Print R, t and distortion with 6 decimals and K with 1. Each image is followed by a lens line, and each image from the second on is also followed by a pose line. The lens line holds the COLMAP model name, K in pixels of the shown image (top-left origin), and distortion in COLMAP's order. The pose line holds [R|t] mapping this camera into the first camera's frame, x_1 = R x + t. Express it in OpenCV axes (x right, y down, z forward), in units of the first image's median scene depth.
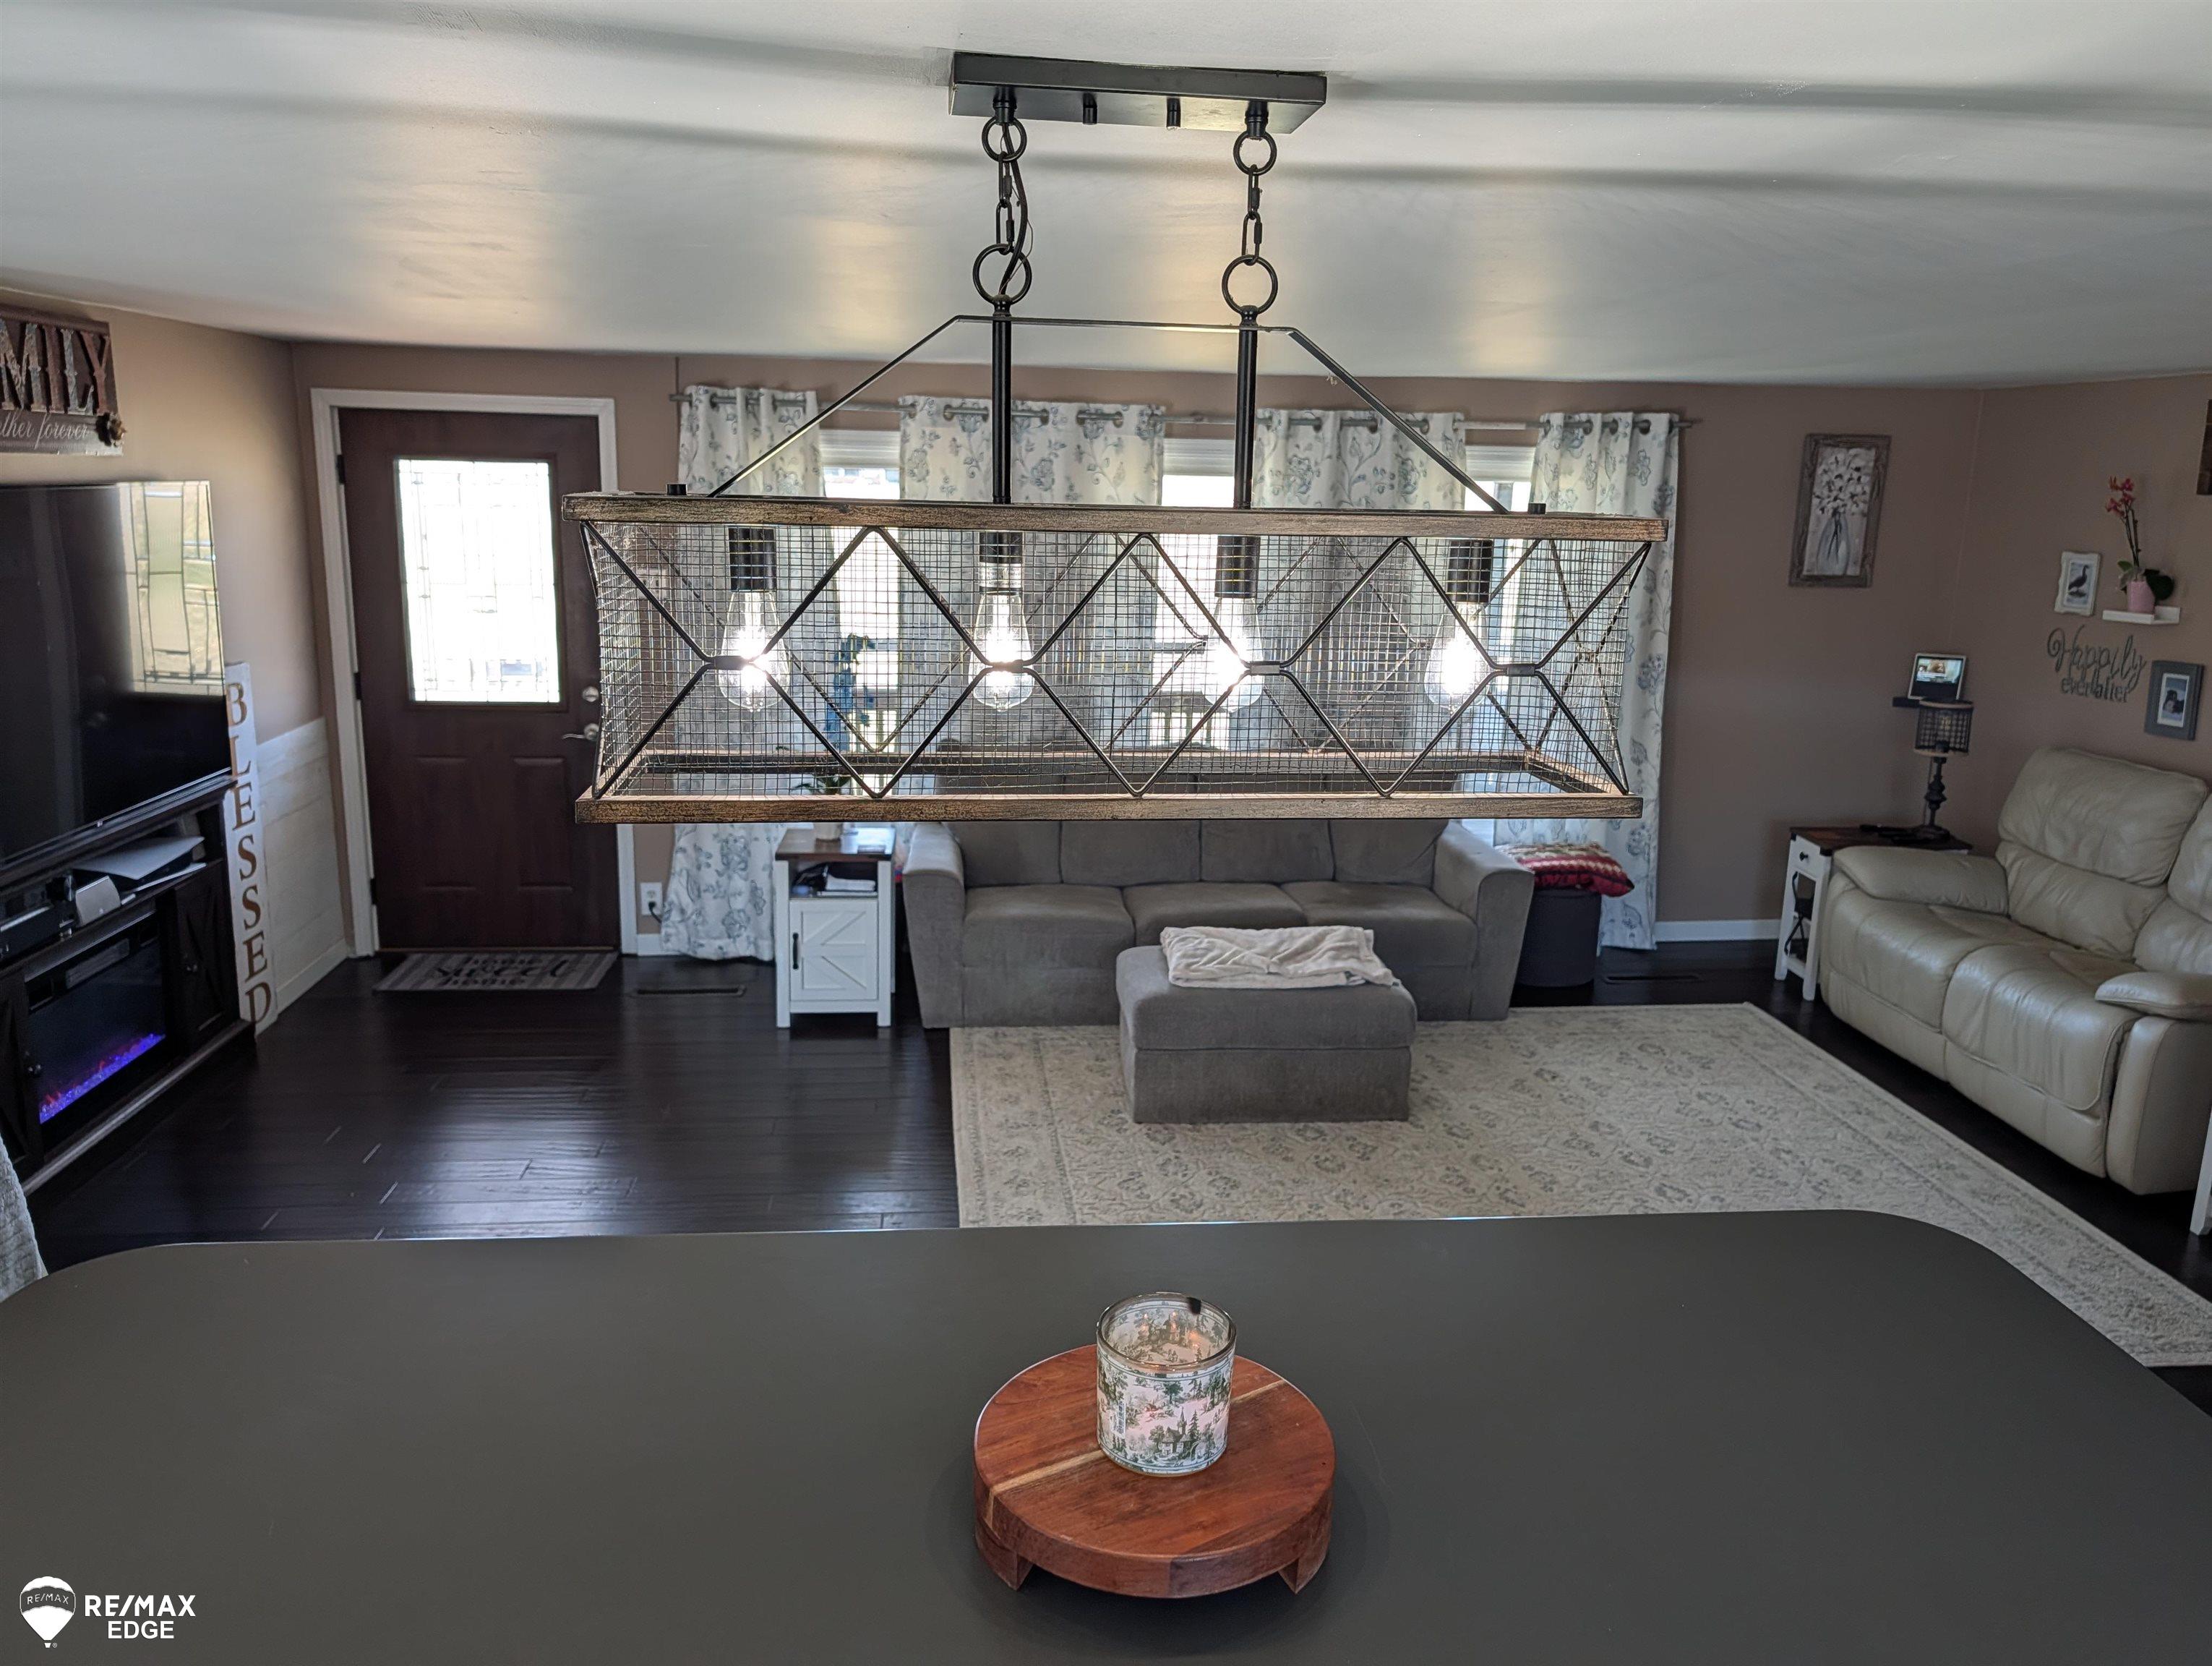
lens RADIAL K [[1587.2, 0, 1118.1], [0, 1587.2, 833.7], [0, 0, 1]] dist [0.006808, 0.000518]
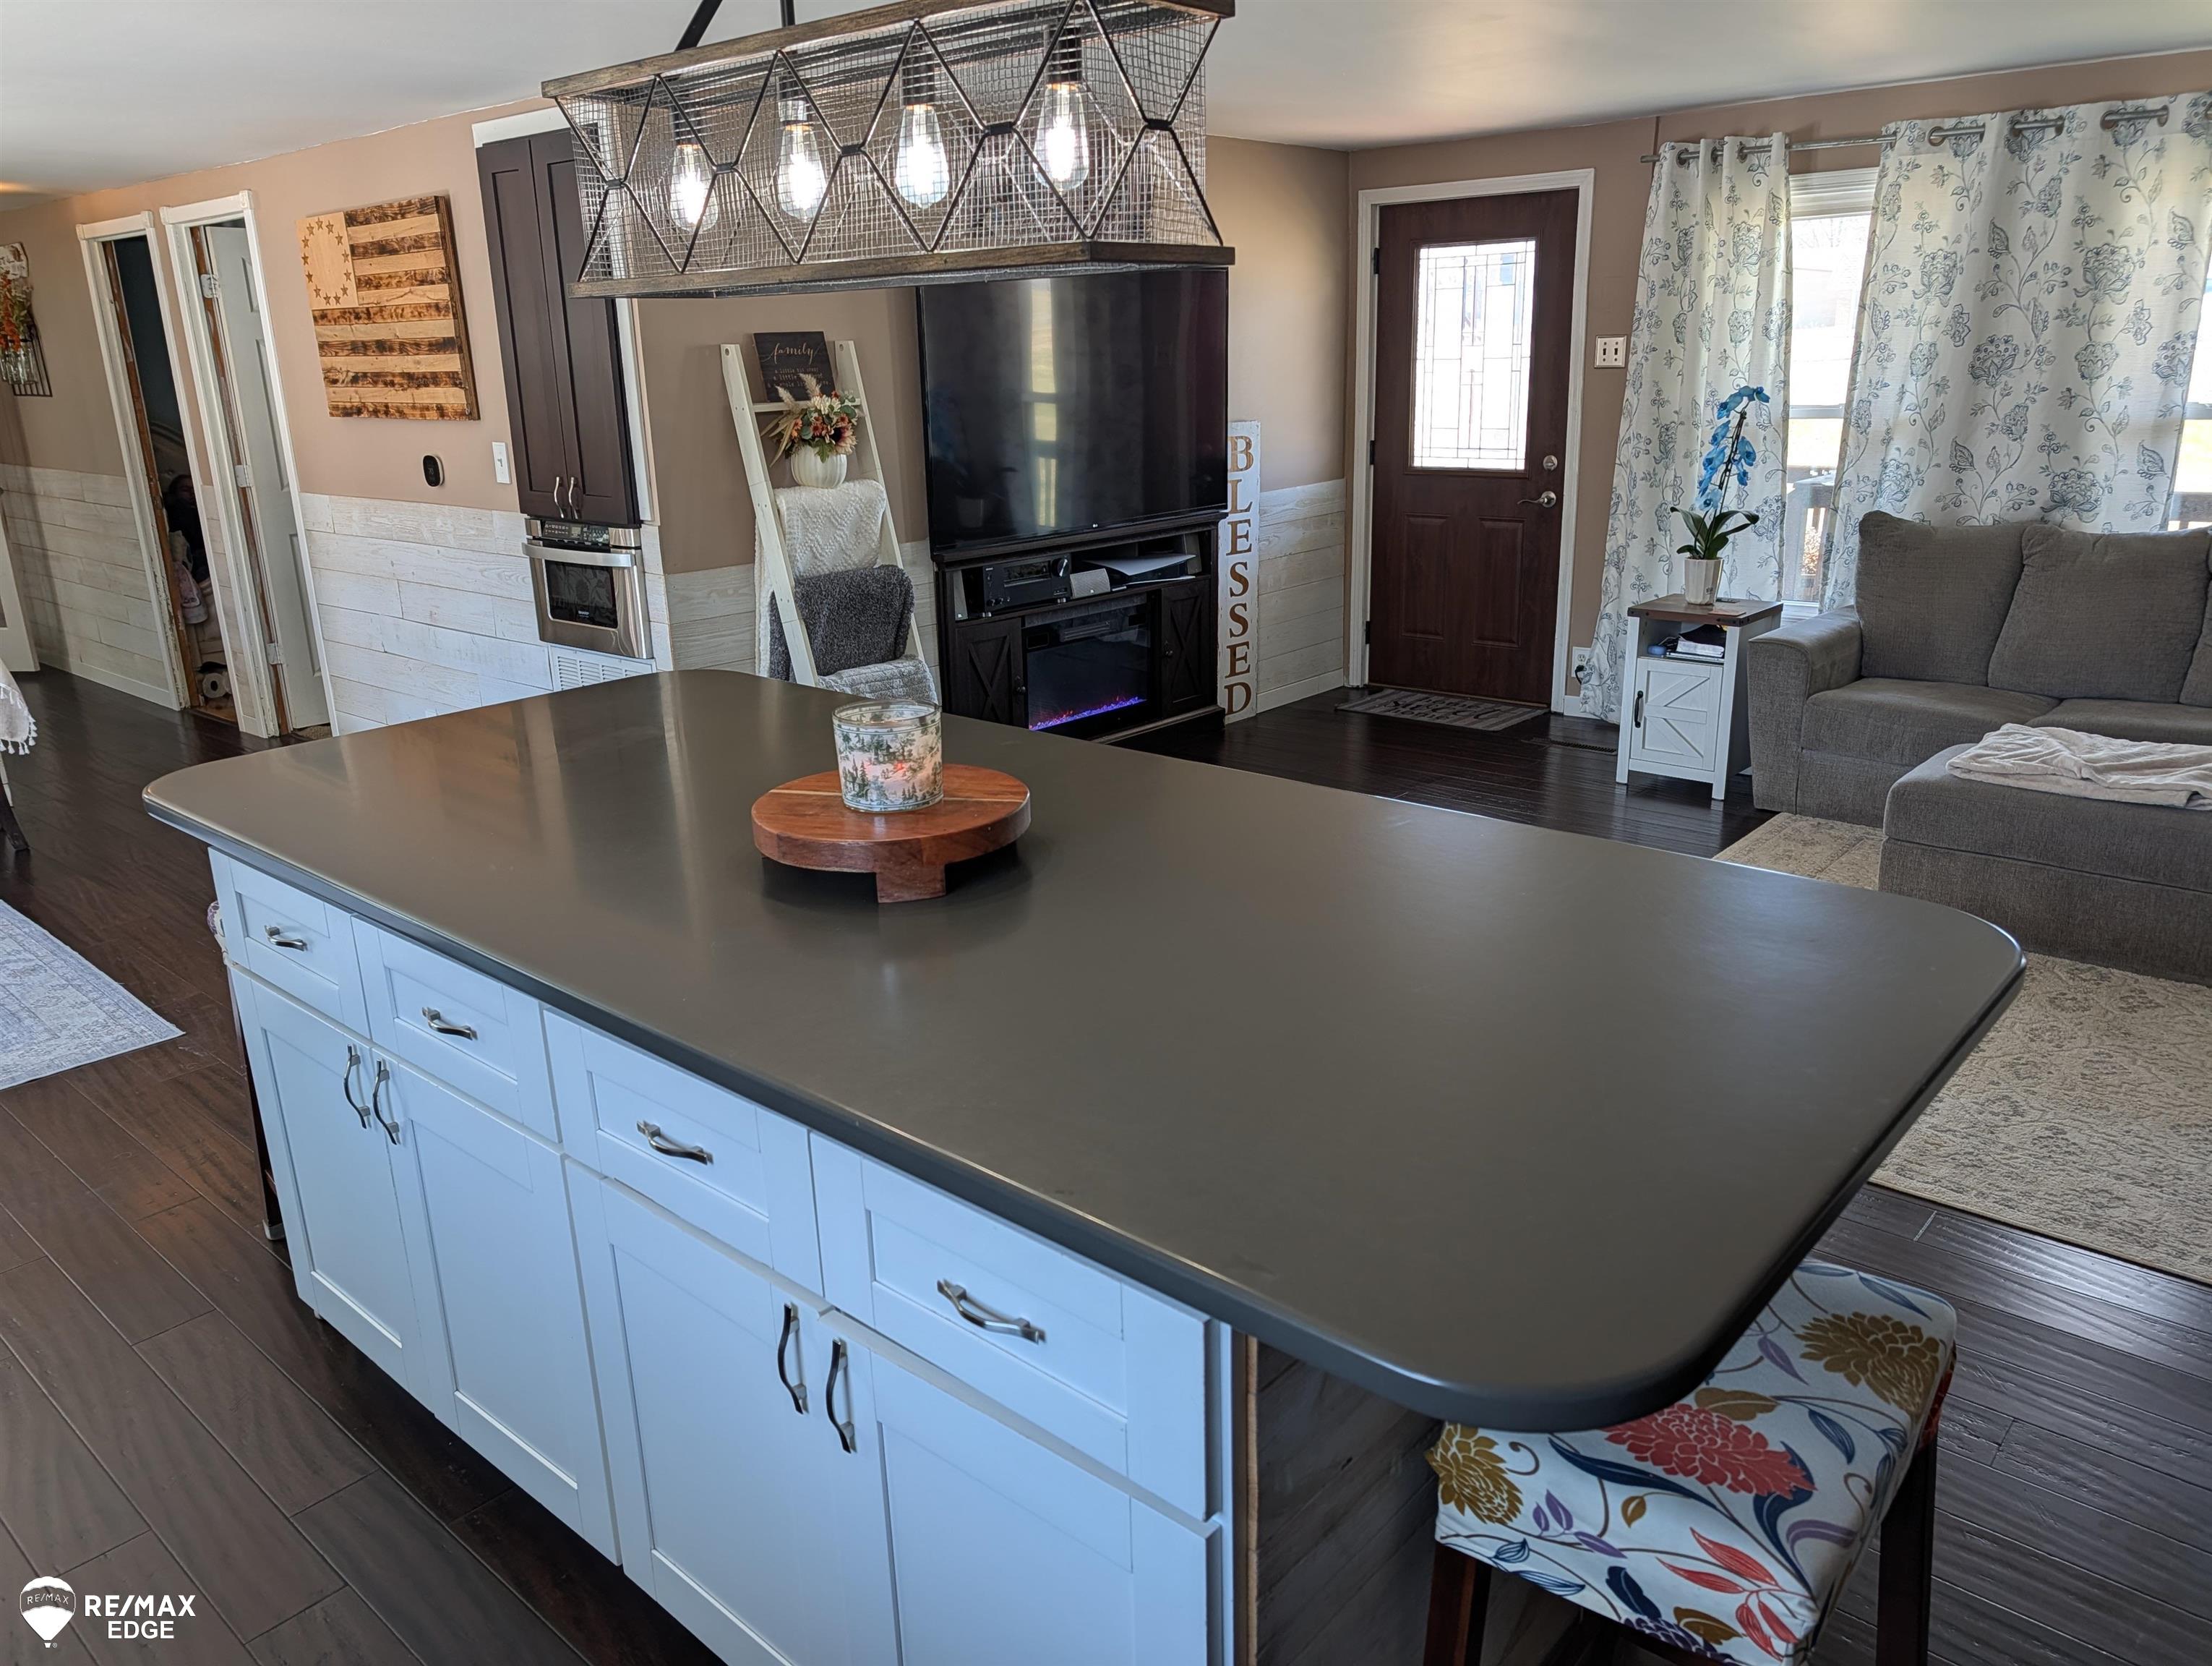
lens RADIAL K [[1576.4, 0, 1093.6], [0, 1576.4, 825.4], [0, 0, 1]] dist [0.013746, -0.006886]
pose [[0.676443, 0.173592, -0.715744, 0.273480], [-0.115261, 0.984803, 0.129917, 0.052053], [0.727420, -0.005384, 0.686172, 0.051899]]
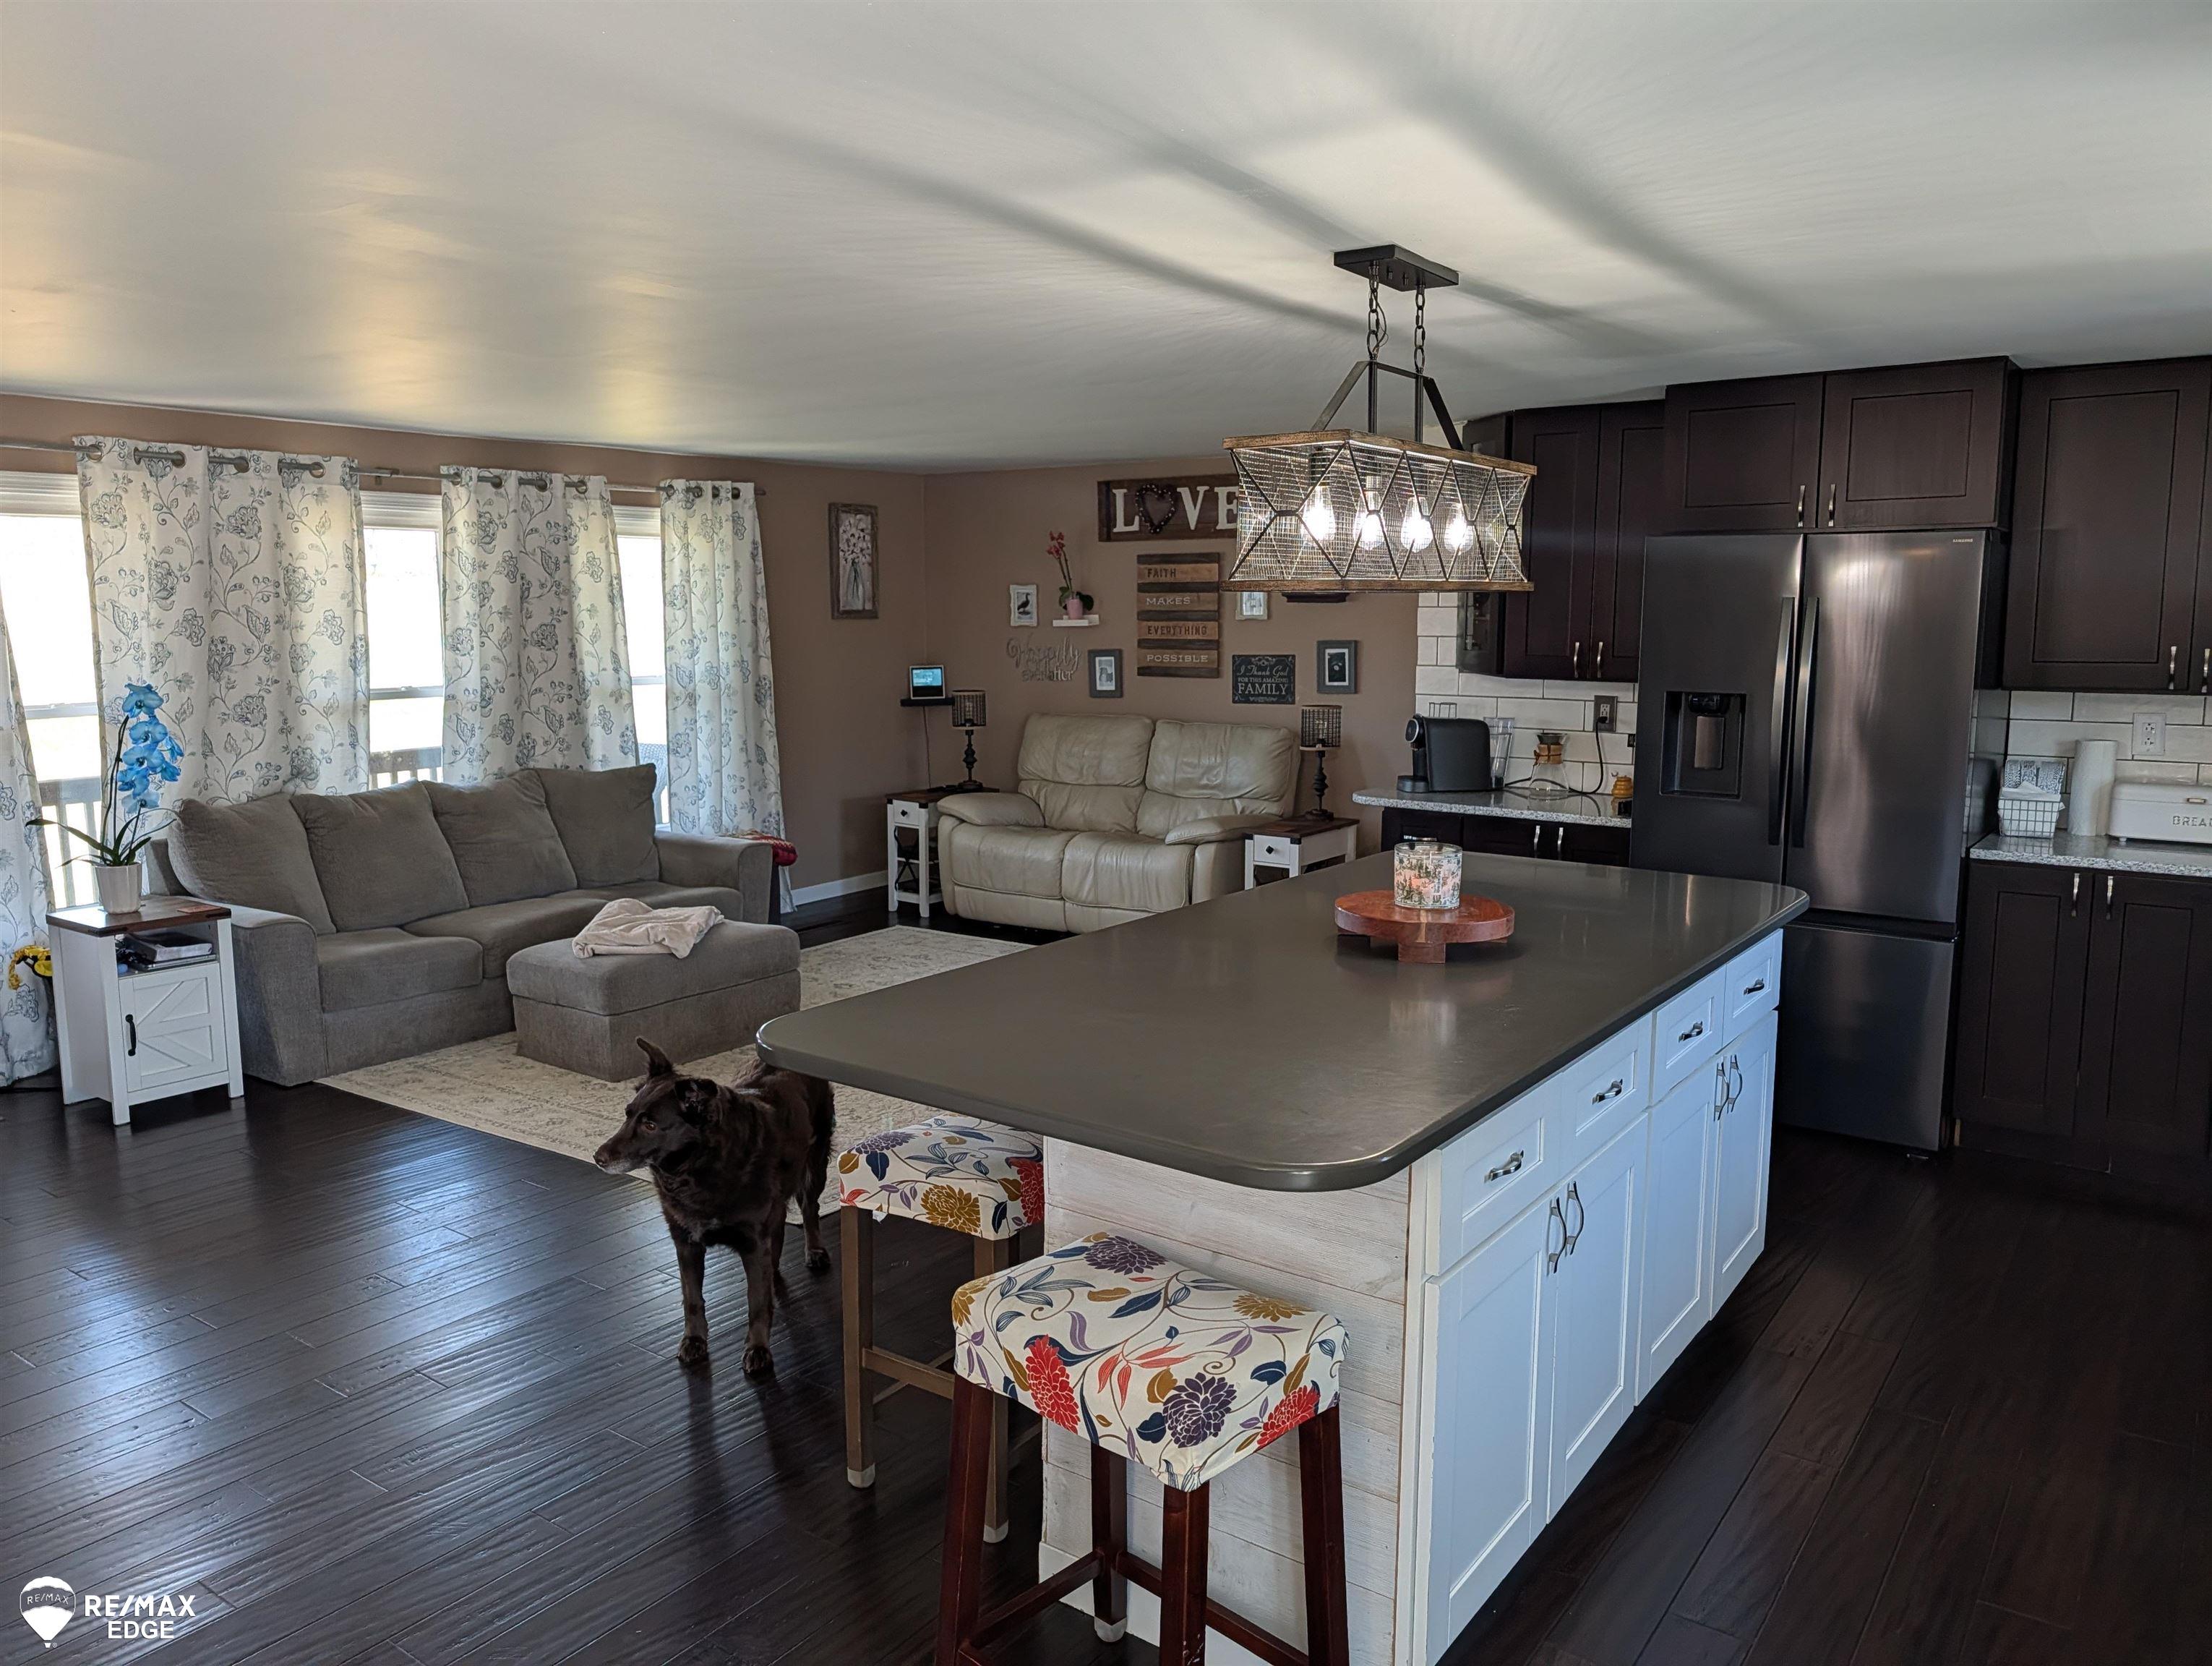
lens RADIAL K [[1600.7, 0, 1121.8], [0, 1600.7, 834.6], [0, 0, 1]] dist [0.057750, -0.081854]
pose [[0.655970, -0.131332, 0.743273, -0.465455], [0.179509, 0.983636, 0.015378, 0.045253], [-0.733130, 0.123337, 0.668812, -0.039182]]
